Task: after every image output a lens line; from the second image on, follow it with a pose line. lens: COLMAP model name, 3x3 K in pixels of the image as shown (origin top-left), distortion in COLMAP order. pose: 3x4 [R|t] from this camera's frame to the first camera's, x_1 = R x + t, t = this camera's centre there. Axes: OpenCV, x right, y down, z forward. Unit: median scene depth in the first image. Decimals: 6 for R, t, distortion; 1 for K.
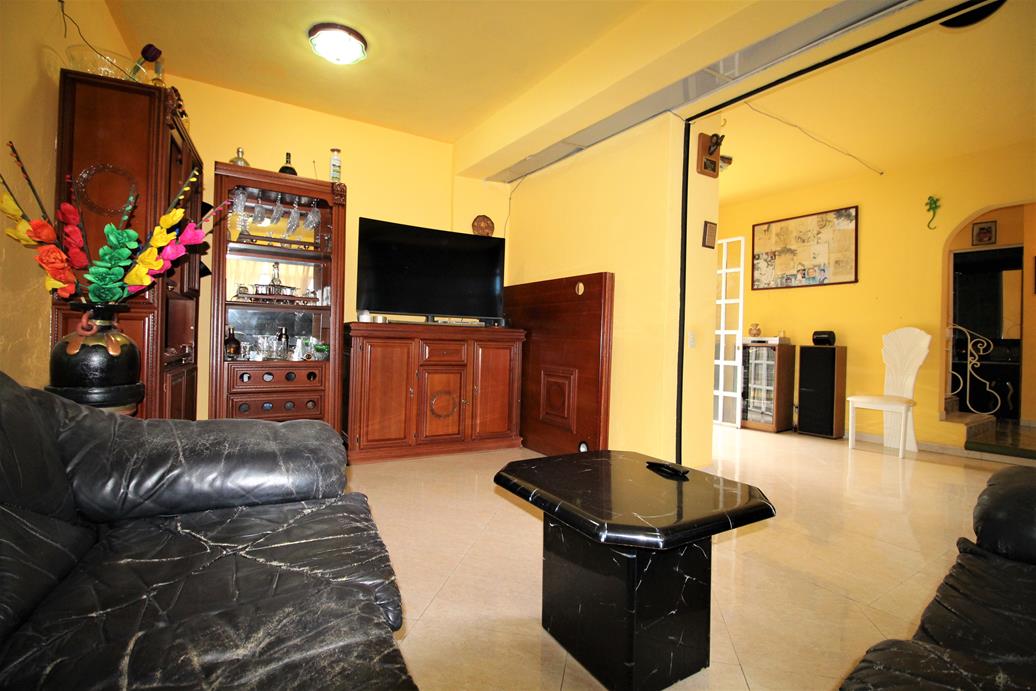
lens RADIAL K [[478.3, 0, 519.0], [0, 478.3, 341.4], [0, 0, 1]] dist [0.000595, -0.012805]
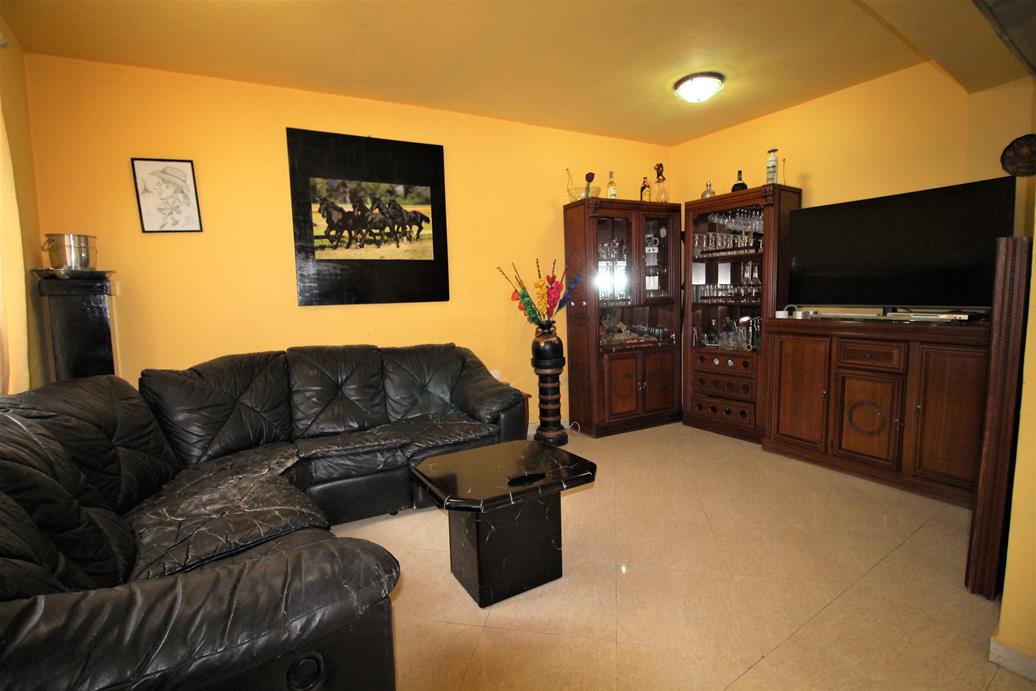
lens RADIAL K [[478.3, 0, 519.0], [0, 478.3, 341.4], [0, 0, 1]] dist [0.000595, -0.012805]
pose [[-0.001829, 0.073601, -0.997286, 0.689378], [0.018059, 0.997128, 0.073556, -0.075115], [0.999835, -0.017875, -0.003153, 0.445145]]
